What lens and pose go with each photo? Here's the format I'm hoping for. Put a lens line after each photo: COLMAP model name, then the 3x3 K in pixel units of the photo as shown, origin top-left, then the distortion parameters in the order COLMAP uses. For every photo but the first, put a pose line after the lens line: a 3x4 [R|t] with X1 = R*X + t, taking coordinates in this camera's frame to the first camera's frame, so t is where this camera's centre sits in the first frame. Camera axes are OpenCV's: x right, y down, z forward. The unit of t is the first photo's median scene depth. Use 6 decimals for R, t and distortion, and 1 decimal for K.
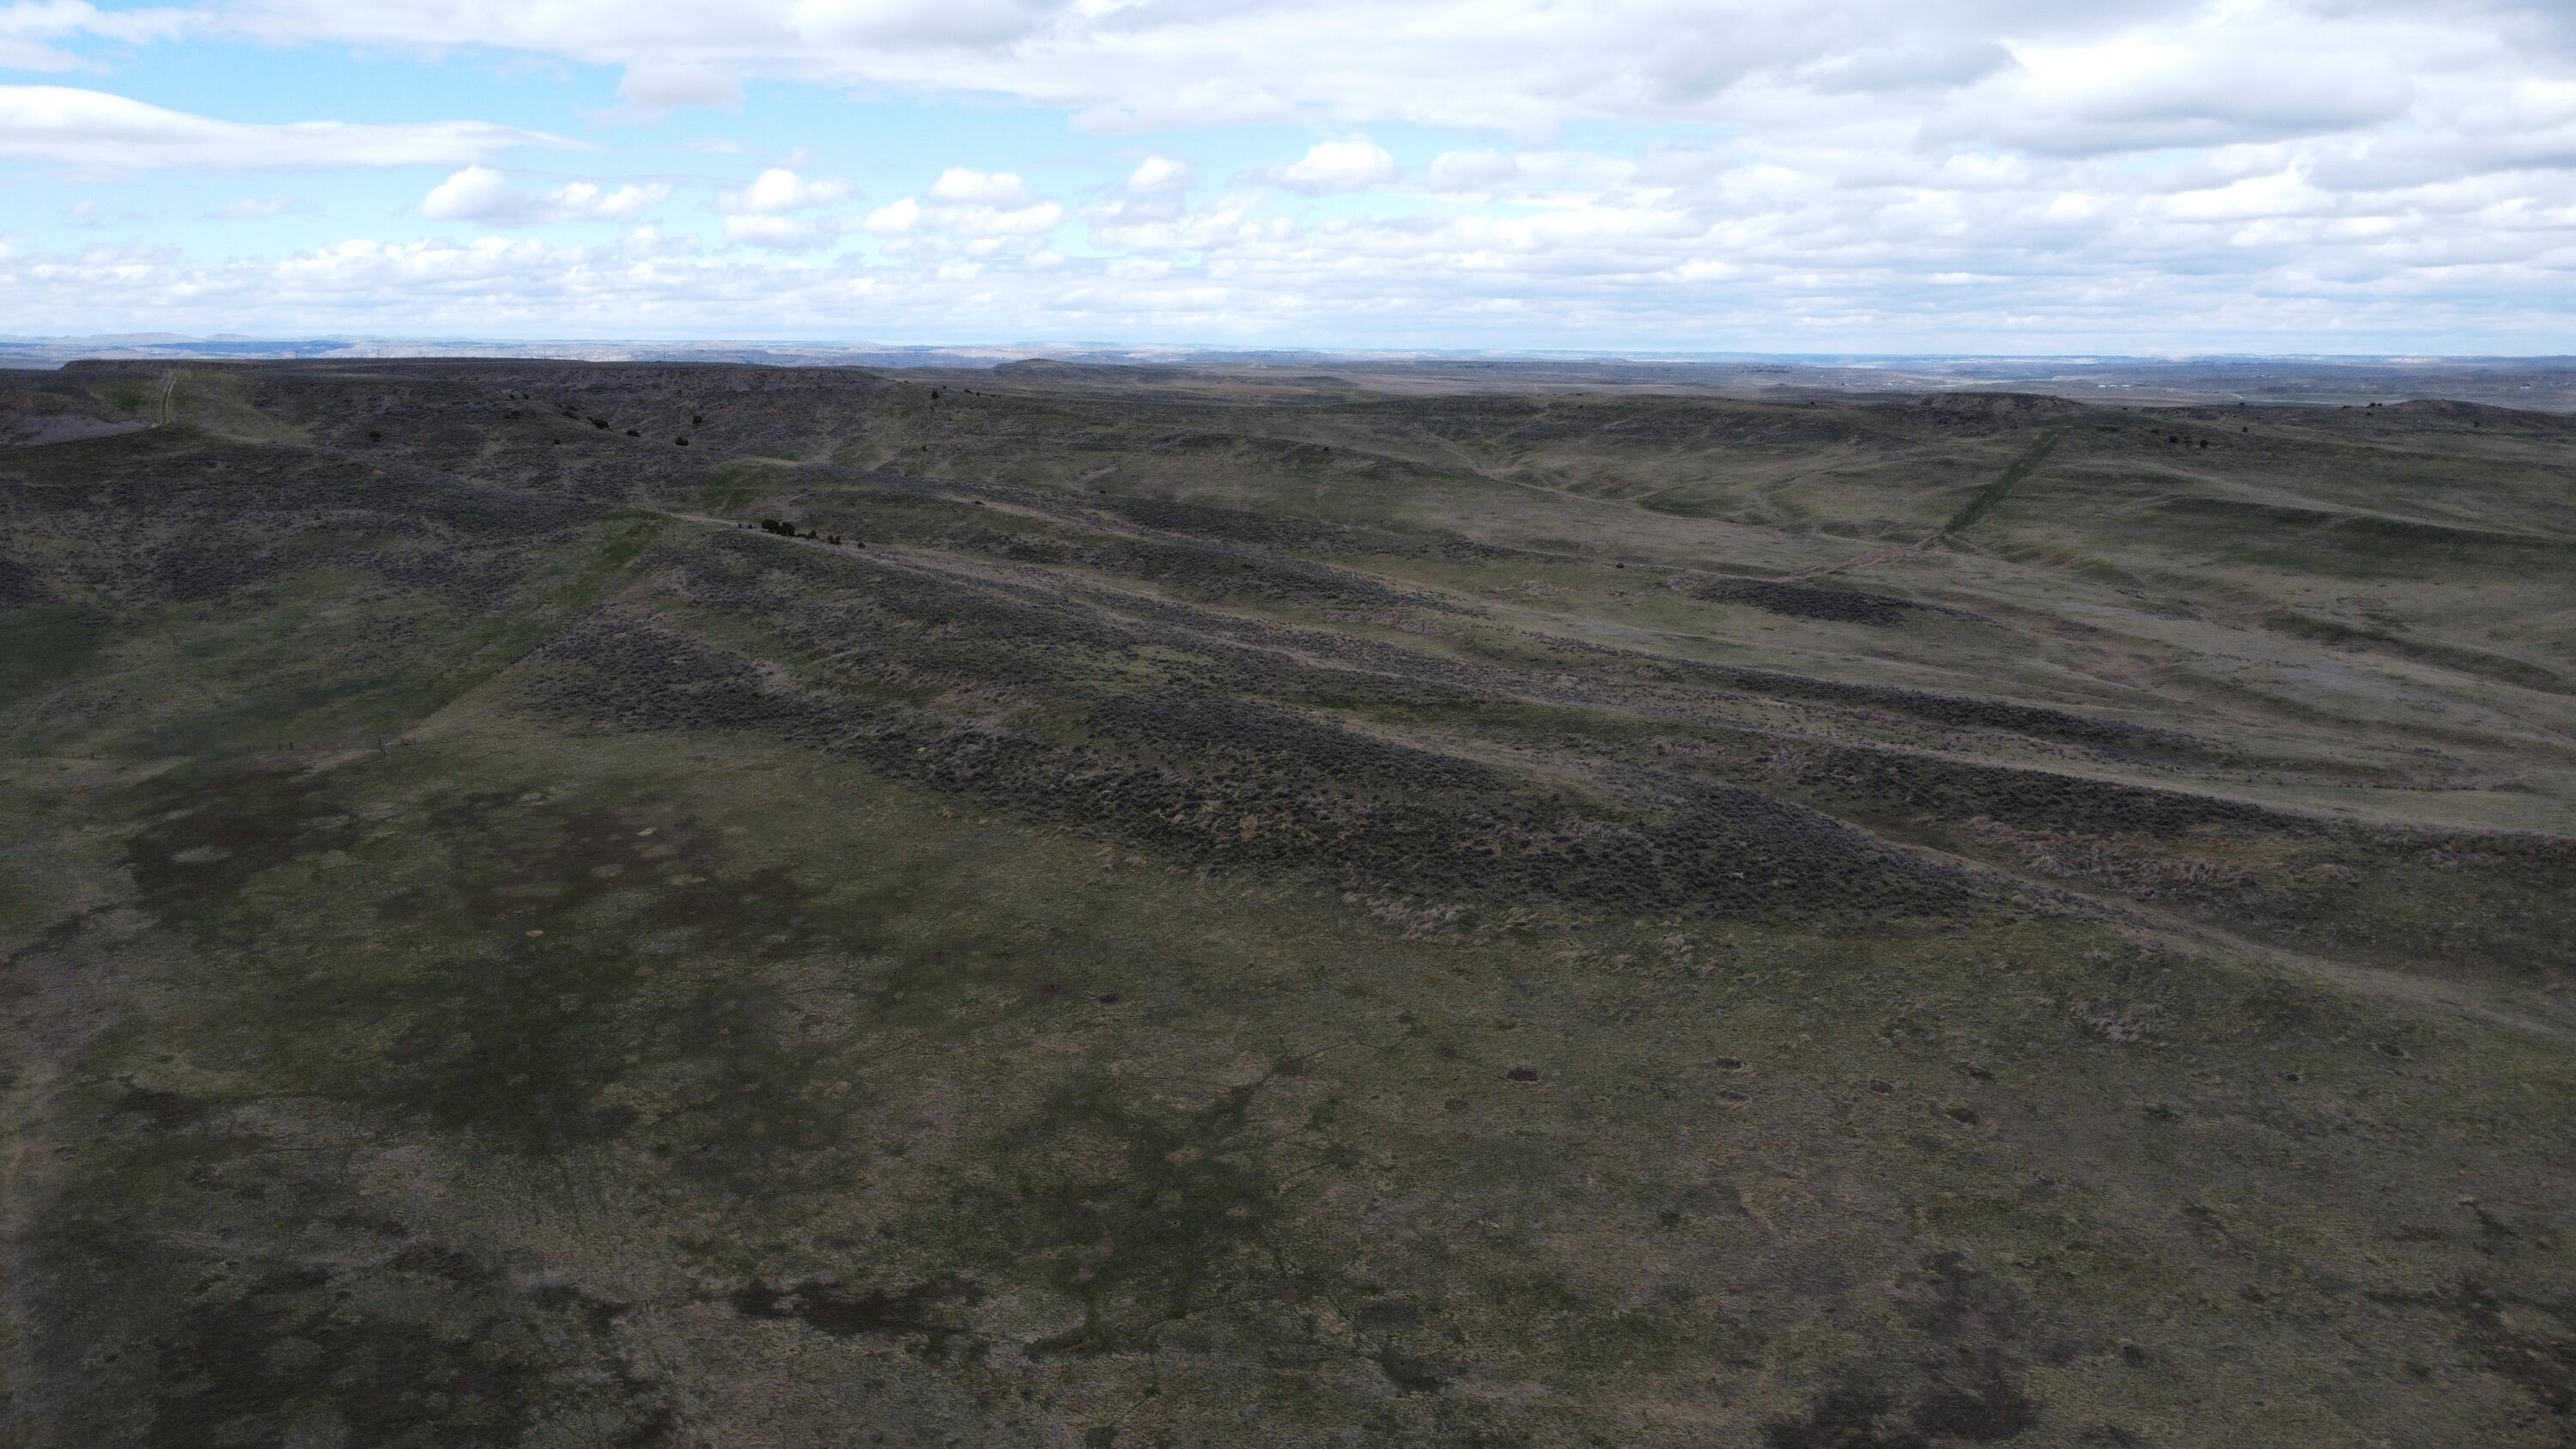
lens RADIAL K [[1867.4, 0, 1288.0], [0, 1867.4, 724.5], [0, 0, 1]] dist [-0.018670, -0.031396]
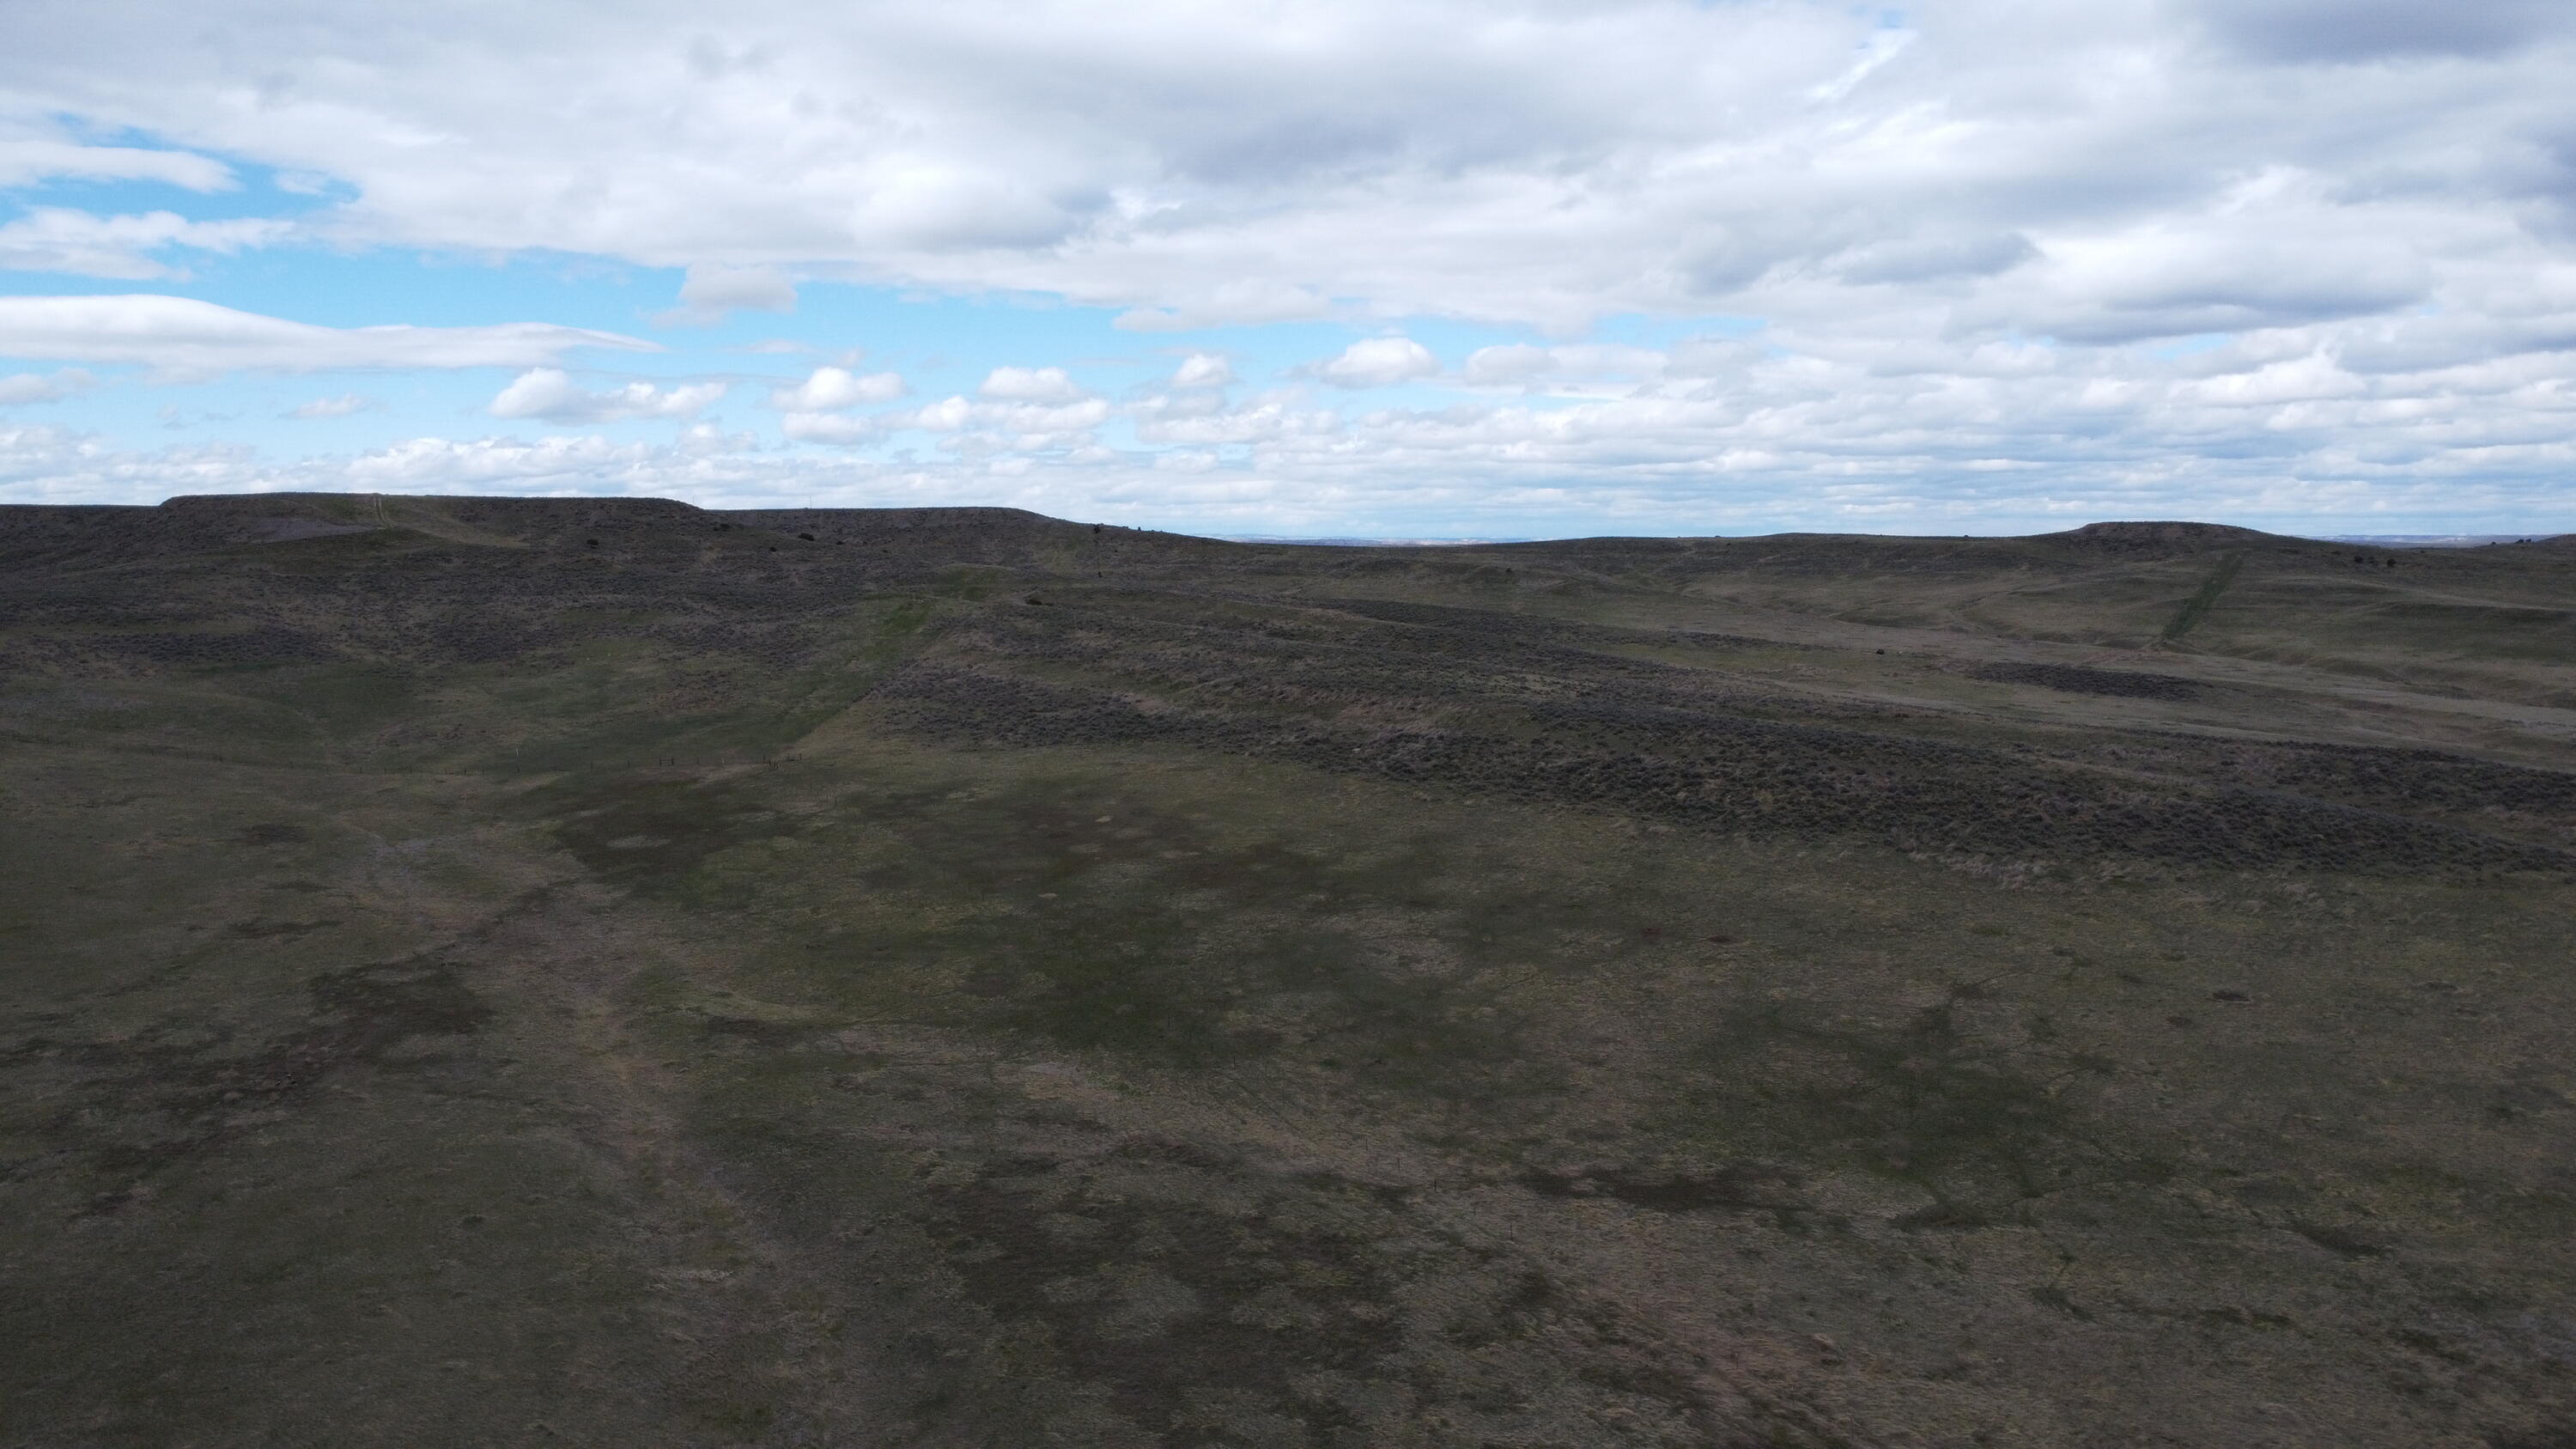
lens RADIAL K [[1867.4, 0, 1288.0], [0, 1867.4, 724.5], [0, 0, 1]] dist [-0.018670, -0.031396]
pose [[0.999659, -0.003928, -0.025818, -0.231596], [0.001333, 0.995010, -0.099768, 0.107388], [0.026081, 0.099699, 0.994676, 0.051082]]
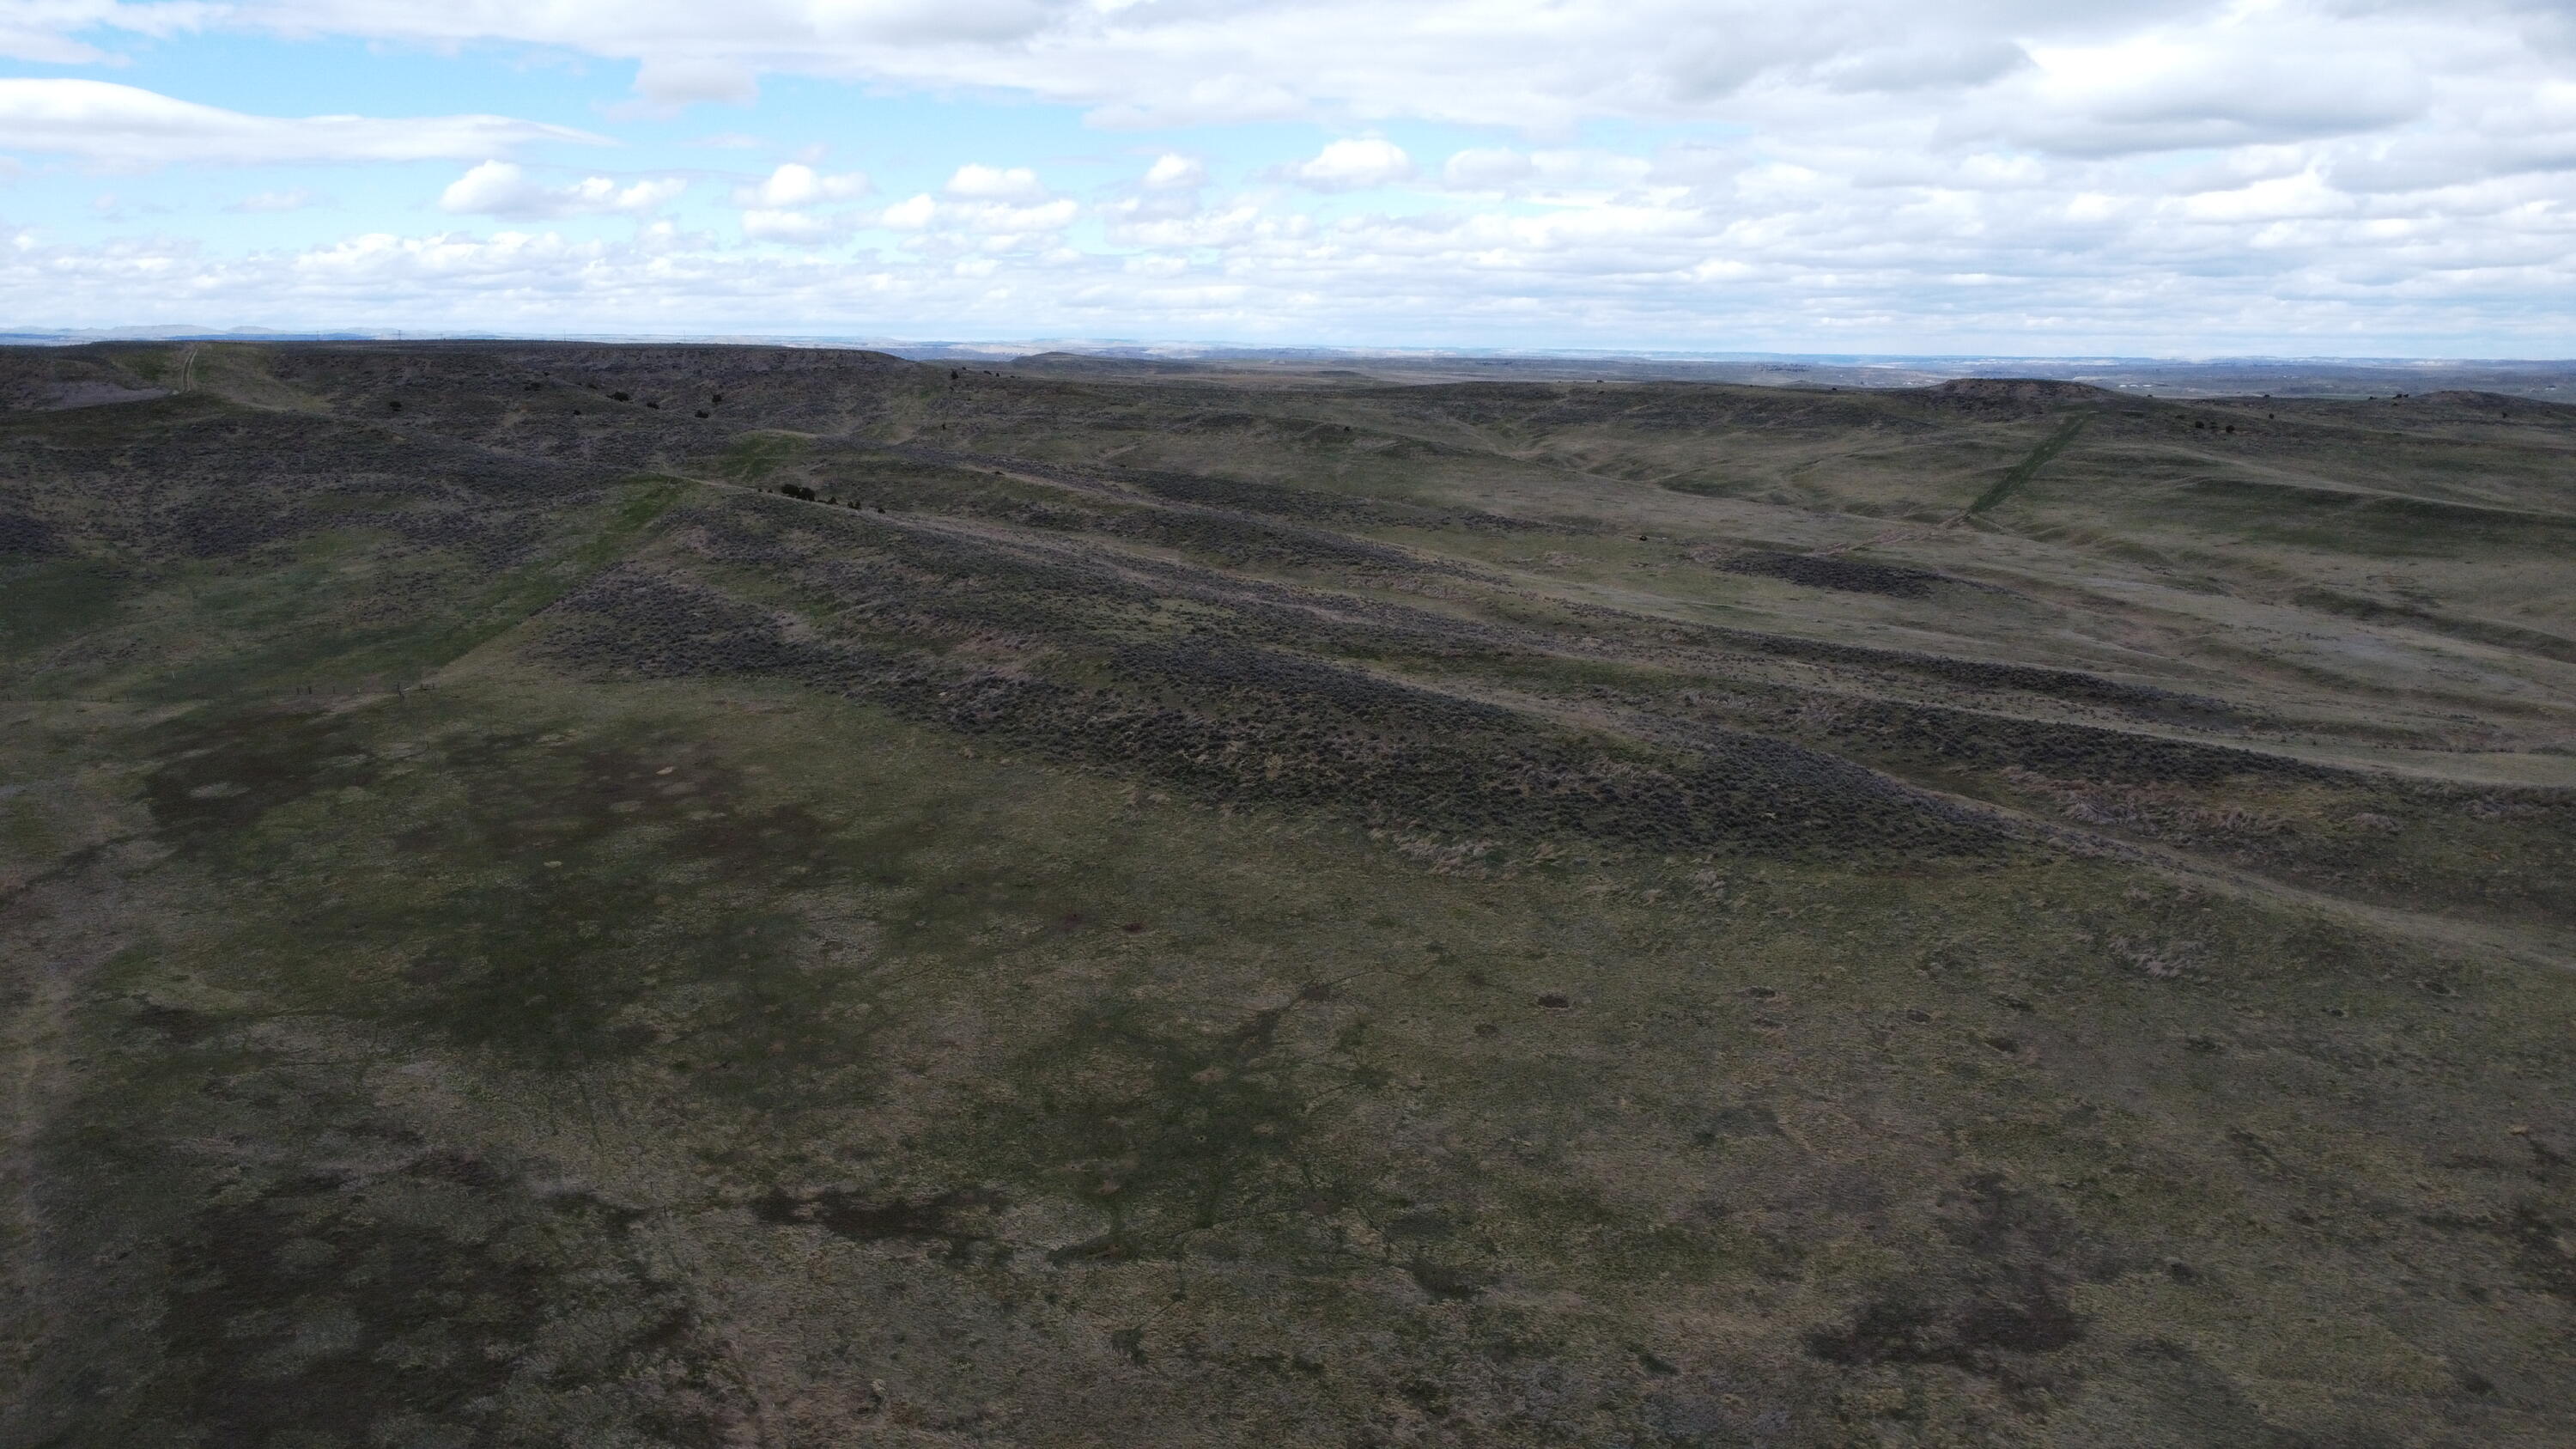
lens RADIAL K [[1867.4, 0, 1288.0], [0, 1867.4, 724.5], [0, 0, 1]] dist [-0.018670, -0.031396]
pose [[0.999945, 0.006466, -0.008213, -0.005232], [-0.006458, 0.999979, 0.000956, 0.030746], [0.008219, -0.000903, 0.999966, 0.010639]]
